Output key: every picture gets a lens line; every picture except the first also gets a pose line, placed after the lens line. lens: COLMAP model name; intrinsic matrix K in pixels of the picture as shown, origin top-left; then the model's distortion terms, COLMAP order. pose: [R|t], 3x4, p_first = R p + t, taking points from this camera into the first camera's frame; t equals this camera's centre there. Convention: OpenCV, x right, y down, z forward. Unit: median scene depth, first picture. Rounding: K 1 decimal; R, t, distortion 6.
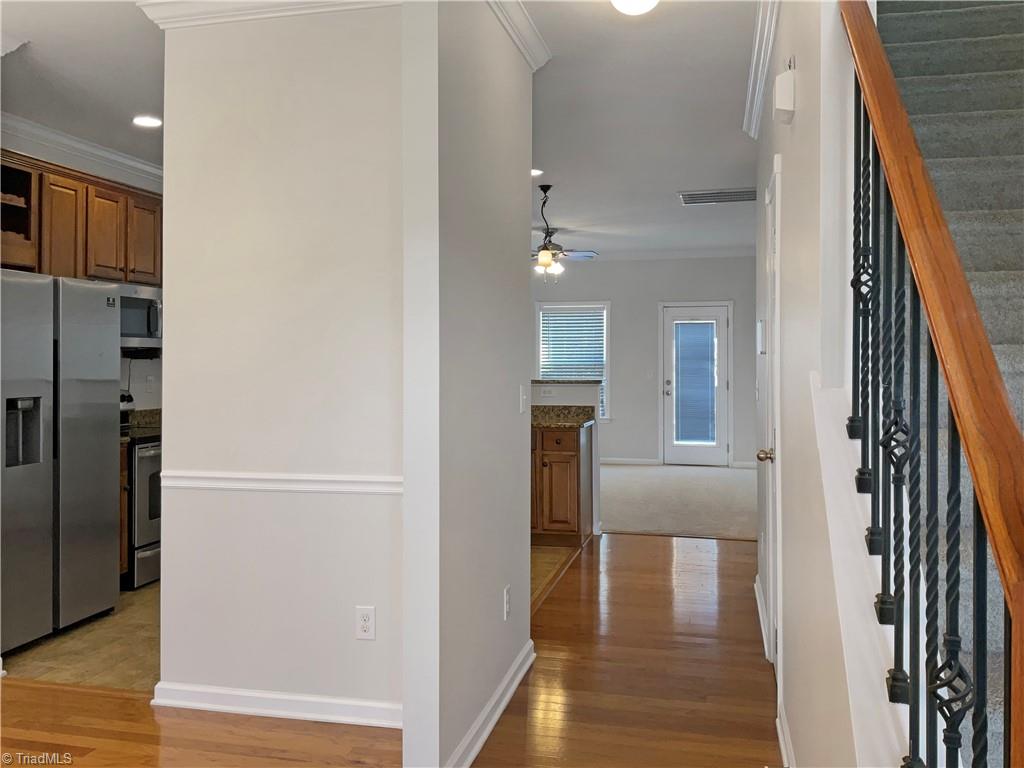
lens RADIAL K [[893.0, 0, 509.0], [0, 893.0, 381.7], [0, 0, 1]] dist [-0.005901, -0.009214]
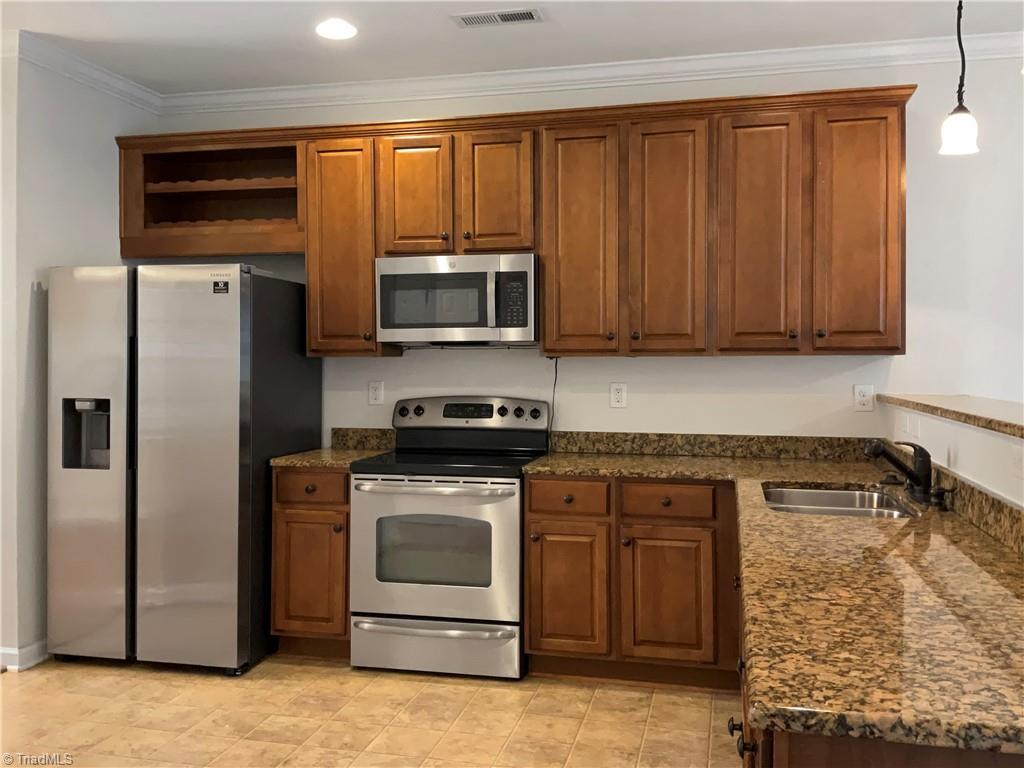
lens RADIAL K [[893.0, 0, 512.6], [0, 893.0, 375.5], [0, 0, 1]] dist [-0.005901, -0.009214]
pose [[0.030388, 0.015126, -0.999424, 0.365144], [-0.025174, 0.999580, 0.014362, -0.027738], [0.999221, 0.024723, 0.030756, 1.239688]]
